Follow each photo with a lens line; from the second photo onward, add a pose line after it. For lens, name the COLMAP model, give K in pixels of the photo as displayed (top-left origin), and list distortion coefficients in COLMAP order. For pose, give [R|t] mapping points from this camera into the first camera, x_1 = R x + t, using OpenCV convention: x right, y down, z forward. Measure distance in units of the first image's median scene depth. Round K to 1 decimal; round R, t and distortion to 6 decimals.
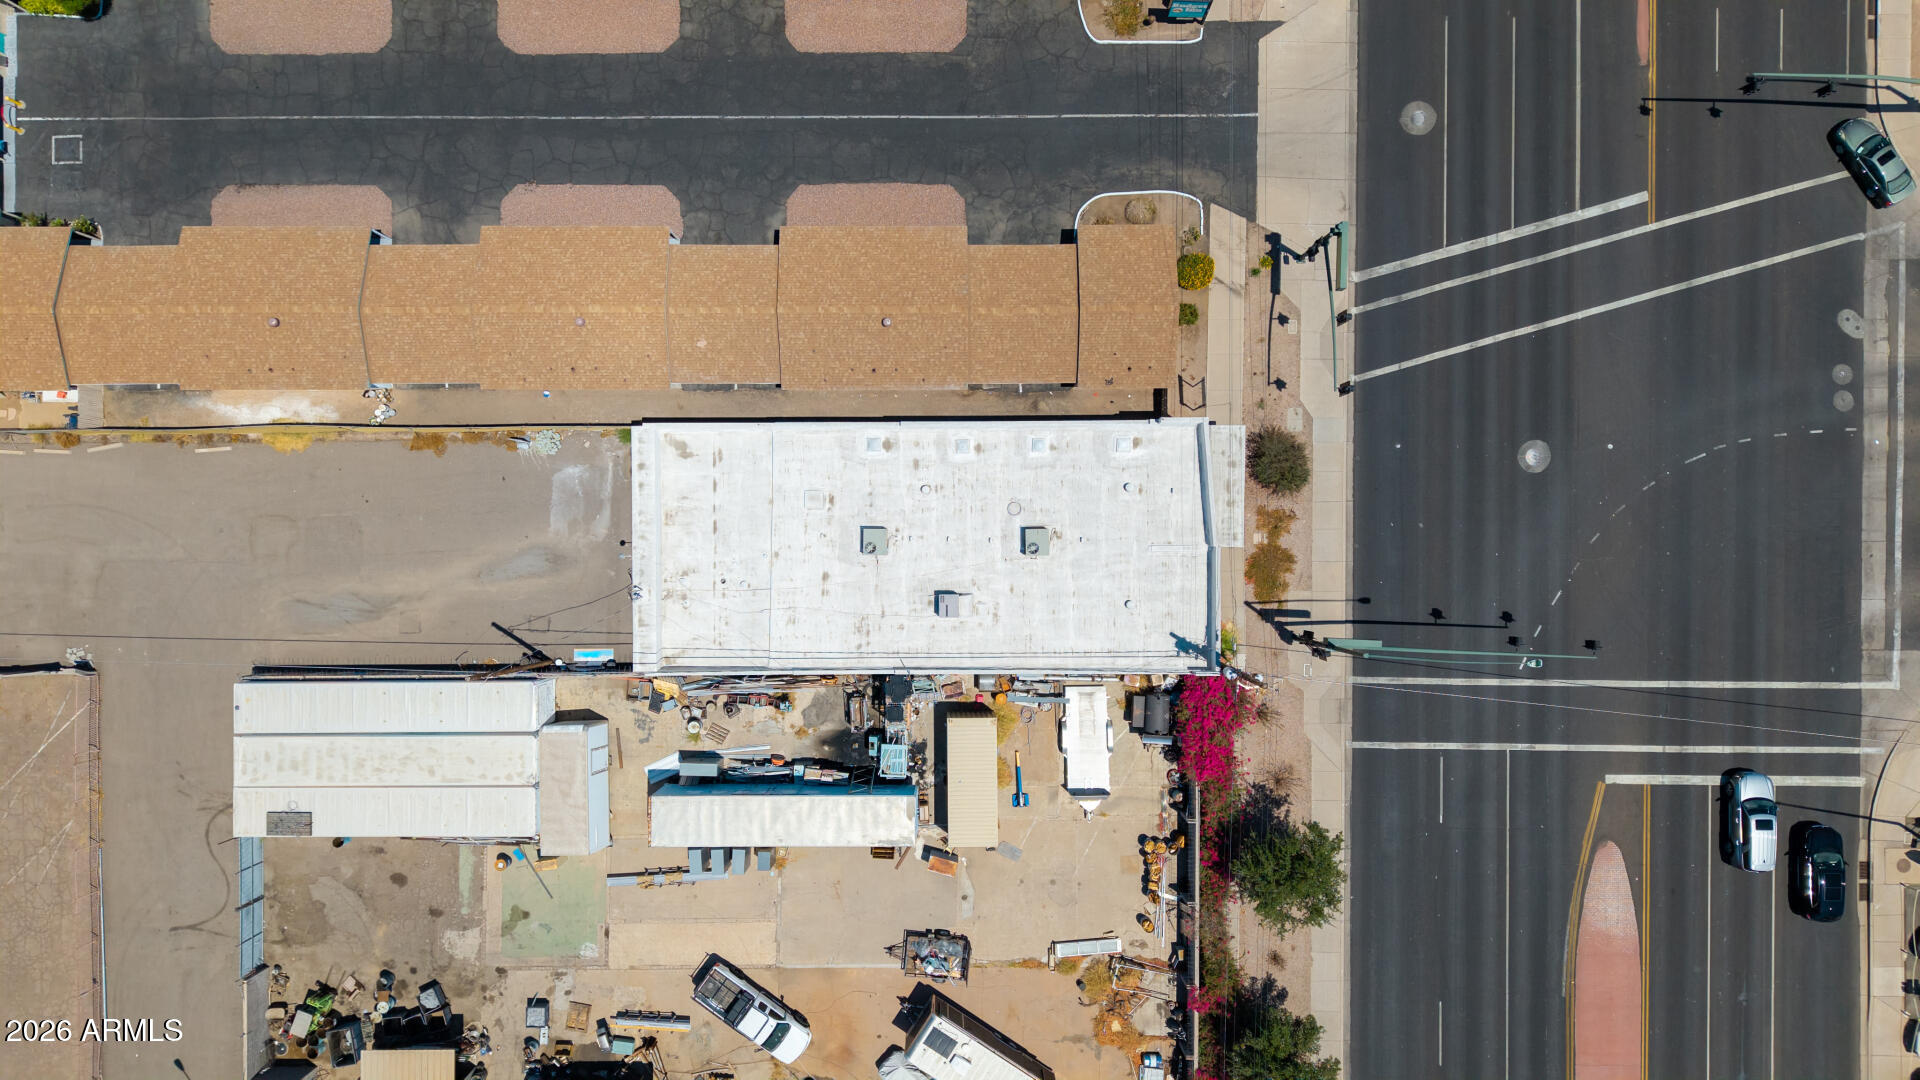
lens RADIAL K [[1119.1, 0, 1021.4], [0, 1119.1, 544.7], [0, 0, 1]] dist [0.064018, -0.059795]
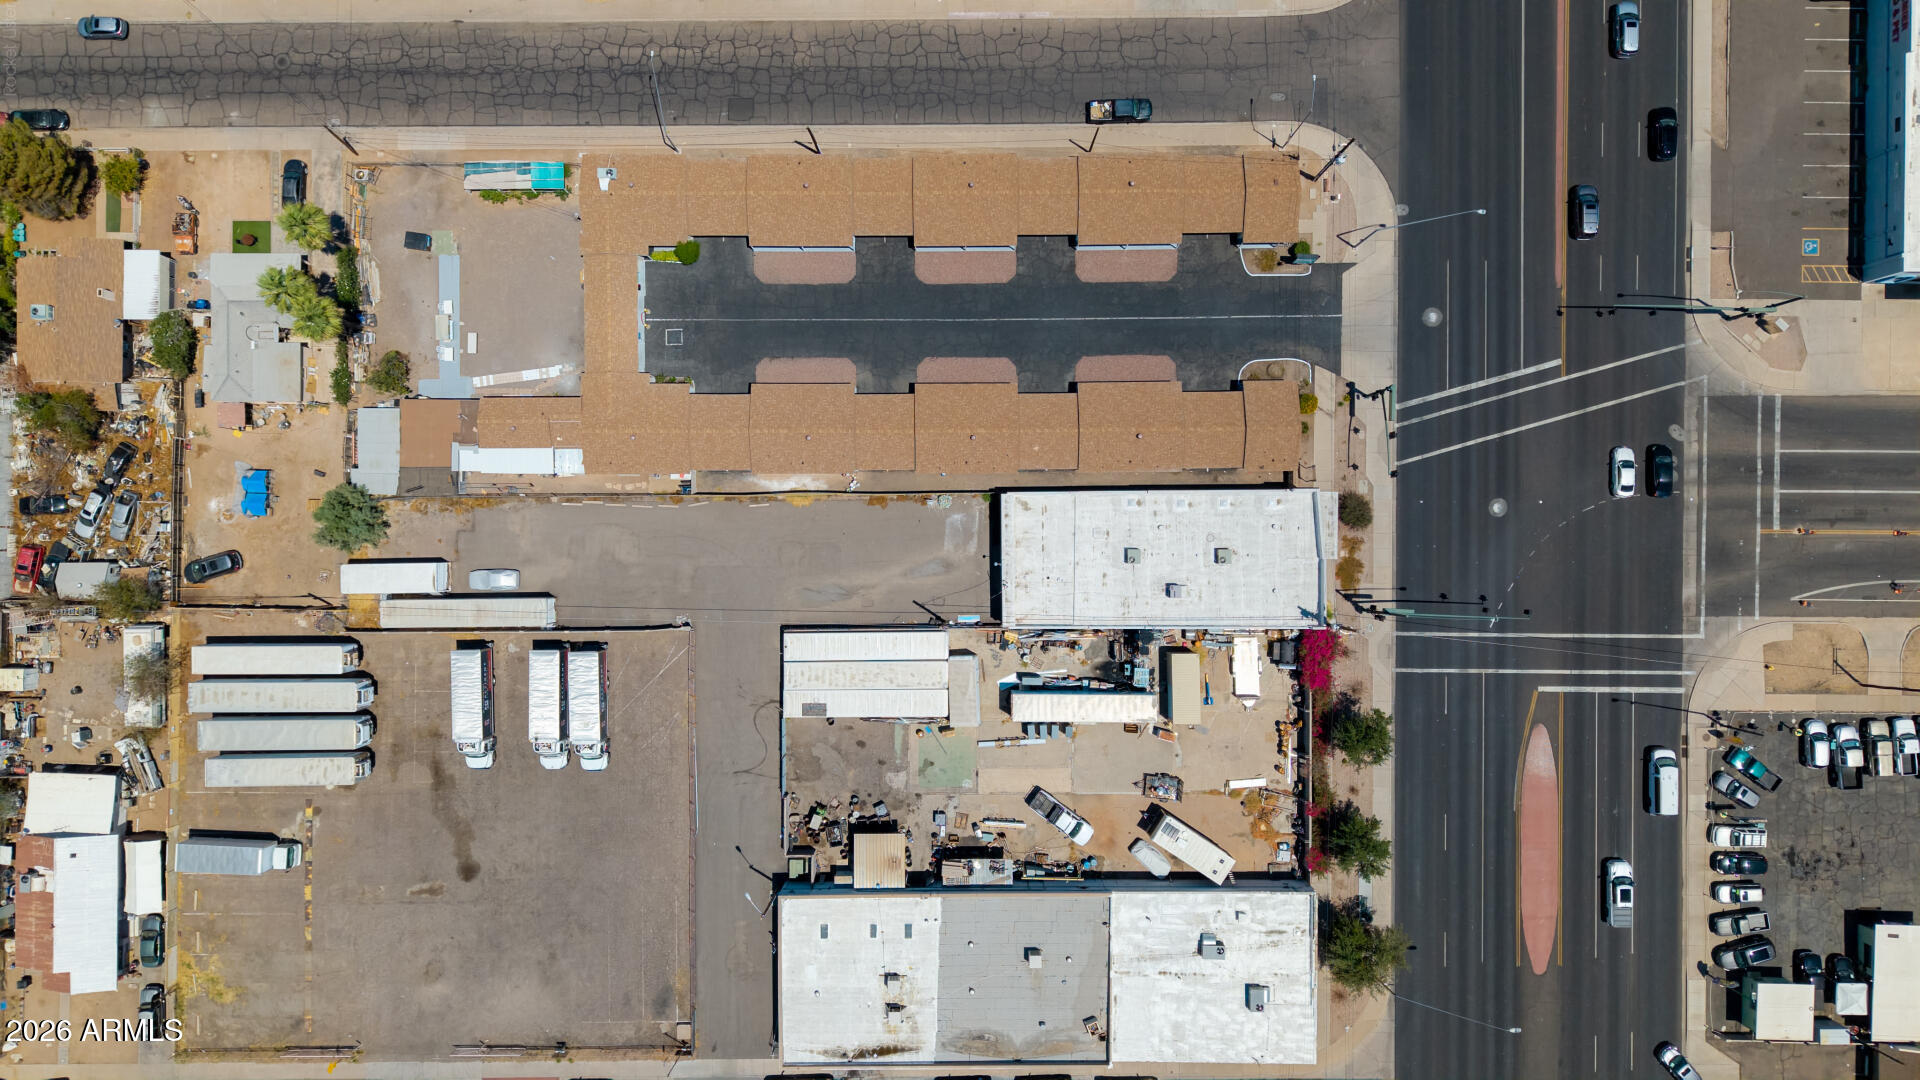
lens RADIAL K [[1272.3, 0, 960.0], [0, 1272.3, 540.0], [0, 0, 1]] dist [0.081115, -0.121429]
pose [[0.999999, -0.001108, 0.001216, -0.394961], [0.001110, 0.999999, -0.001058, -0.025939], [-0.001215, 0.001060, 0.999999, -1.019406]]
